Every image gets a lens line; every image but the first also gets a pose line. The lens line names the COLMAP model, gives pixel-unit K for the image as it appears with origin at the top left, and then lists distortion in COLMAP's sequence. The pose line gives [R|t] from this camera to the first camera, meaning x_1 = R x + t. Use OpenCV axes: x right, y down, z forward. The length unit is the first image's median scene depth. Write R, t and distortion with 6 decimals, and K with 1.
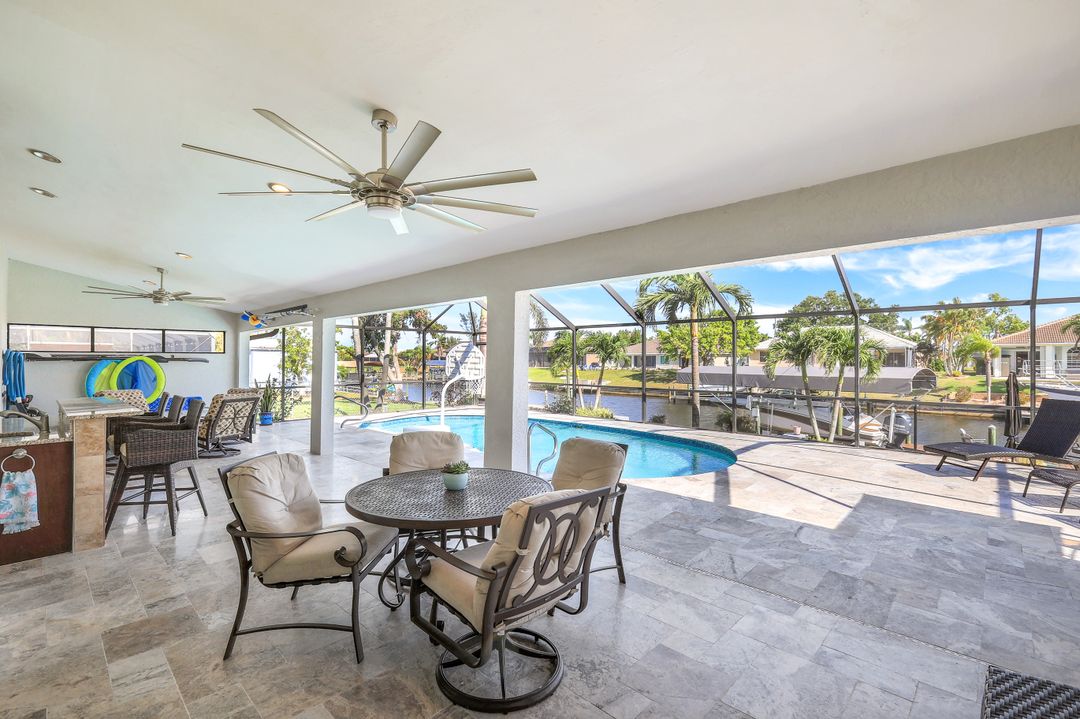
lens RADIAL K [[483.5, 0, 540.0], [0, 483.5, 359.5], [0, 0, 1]] dist [-0.001363, -0.000289]
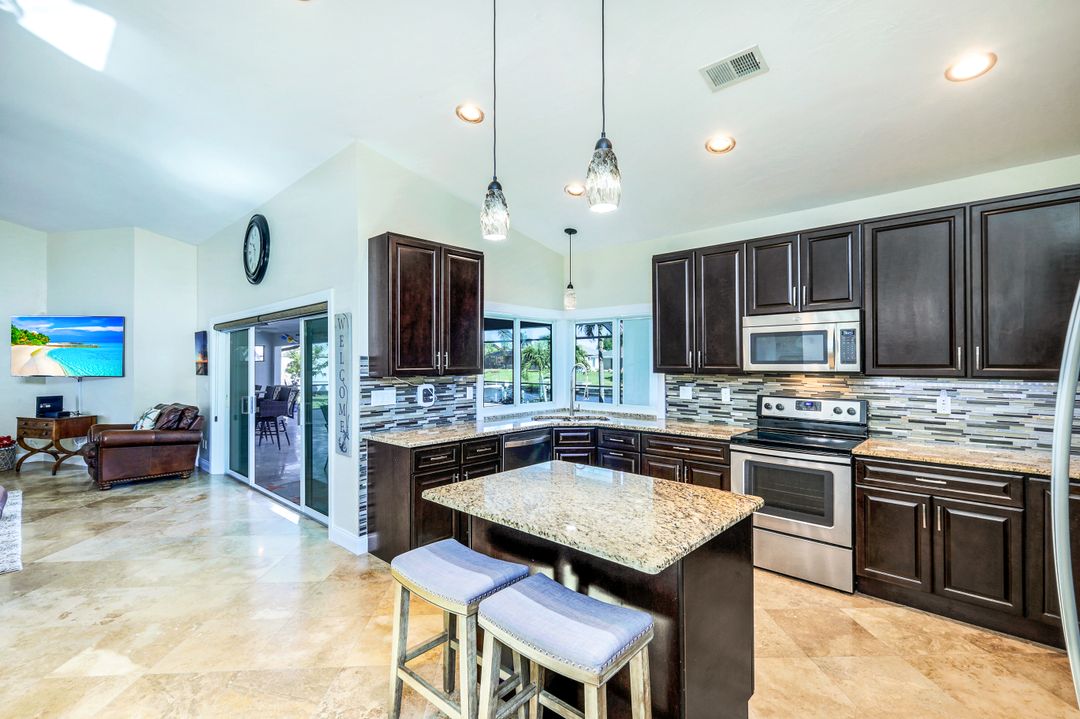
lens RADIAL K [[485.4, 0, 545.9], [0, 485.4, 357.9], [0, 0, 1]] dist [0.001887, 0.000215]
pose [[0.999876, -0.005208, 0.014839, 0.079234], [0.005310, 0.999962, -0.006849, -0.004688], [-0.014802, 0.006927, 0.999866, -0.230415]]
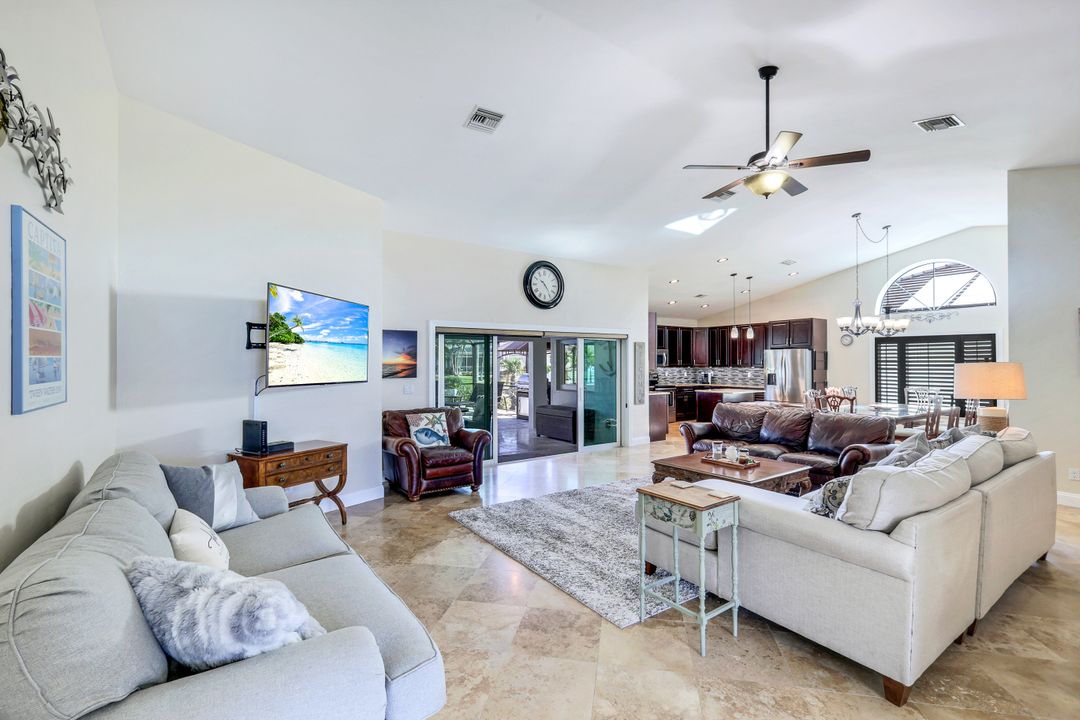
lens RADIAL K [[476.3, 0, 544.4], [0, 476.3, 360.8], [0, 0, 1]] dist [0.001908, 0.000090]
pose [[0.204595, 0.000214, 0.978847, -0.428259], [0.001008, 0.999999, -0.000430, -0.006844], [-0.978846, 0.001074, 0.204595, -0.042604]]
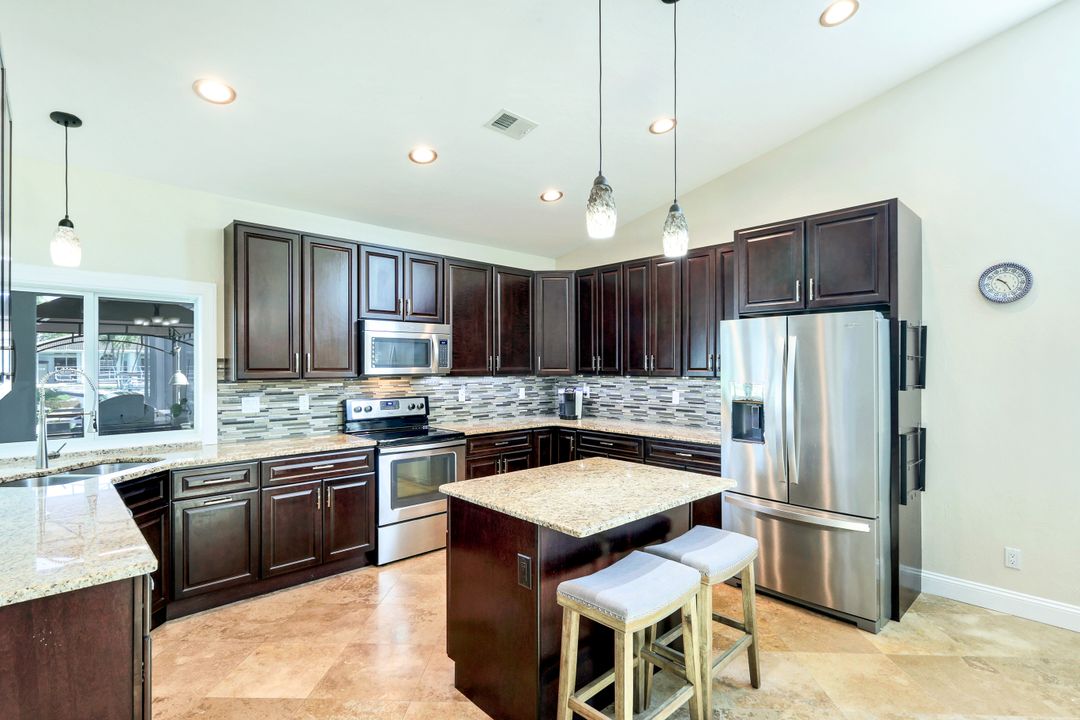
lens RADIAL K [[518.1, 0, 543.1], [0, 518.1, 366.8], [0, 0, 1]] dist [0.001299, 0.000081]
pose [[0.059985, -0.007979, 0.998167, -0.032789], [-0.000520, 0.999968, 0.008024, -0.005173], [-0.998199, -0.001001, 0.059979, -0.124800]]
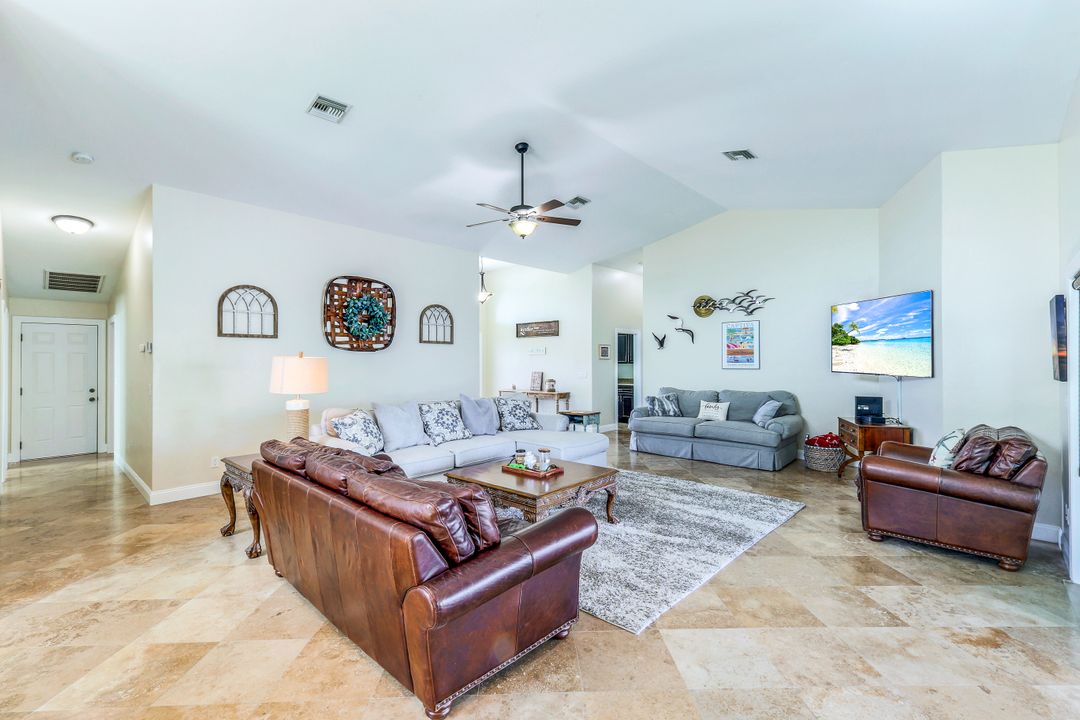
lens RADIAL K [[475.4, 0, 540.0], [0, 475.4, 360.0], [0, 0, 1]] dist [0.009160, 0.000146]
pose [[0.000202, -0.002486, -0.999997, 0.020394], [0.002106, 0.999995, -0.002485, -0.003639], [0.999998, -0.002105, 0.000207, -0.080059]]
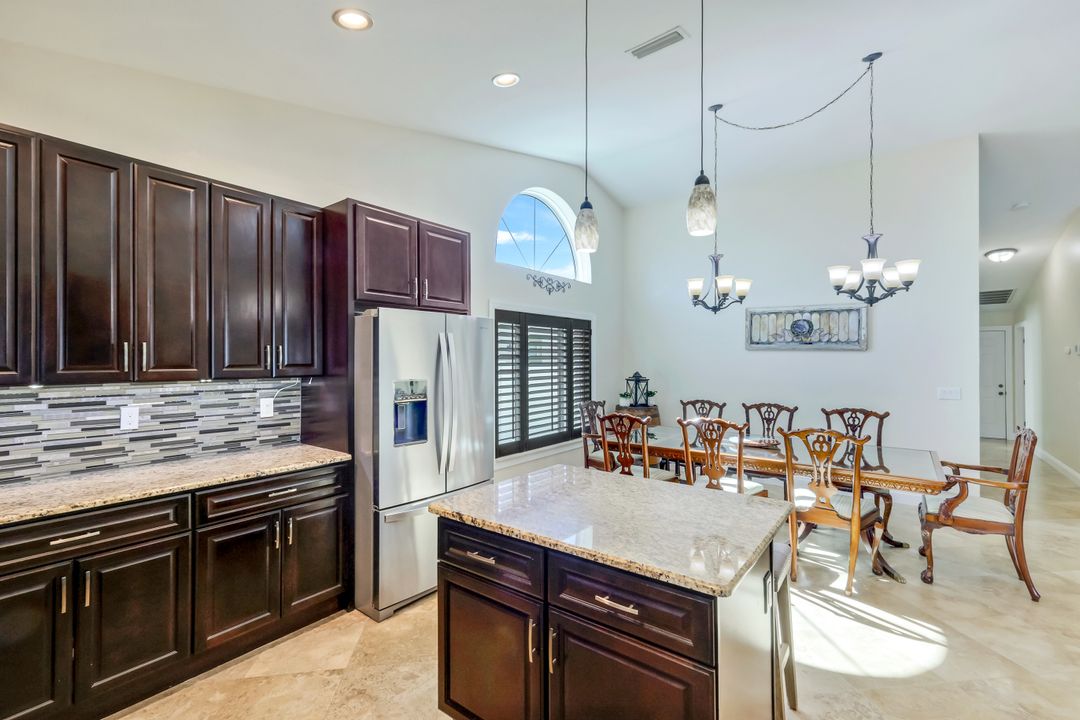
lens RADIAL K [[466.2, 0, 540.0], [0, 466.2, 360.0], [0, 0, 1]] dist [0.005634, 0.000210]
pose [[-0.994971, -0.002805, -0.100128, 0.112088], [-0.002663, 0.999995, -0.001544, -0.004269], [0.100132, -0.001270, -0.994973, -0.040702]]
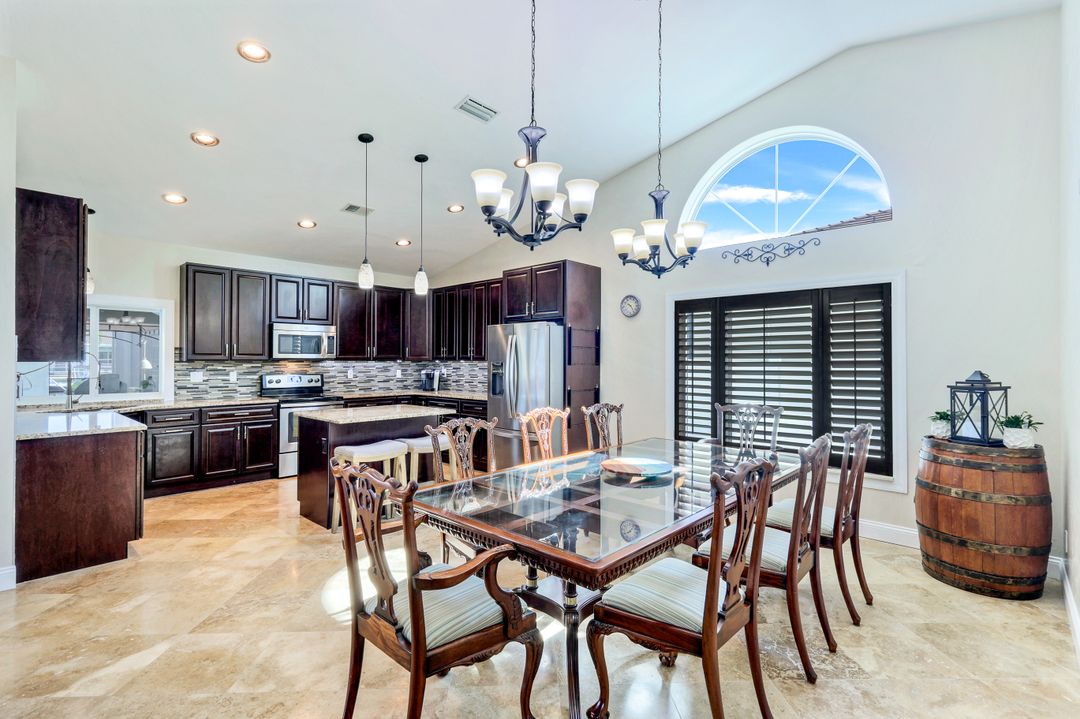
lens RADIAL K [[503.6, 0, 543.2], [0, 503.6, 354.2], [0, 0, 1]] dist [0.000946, 0.000297]
pose [[-0.007889, 0.007142, 0.999943, -0.140487], [-0.001574, 0.999973, -0.007155, -0.001075], [-0.999968, -0.001631, -0.007877, -0.203005]]
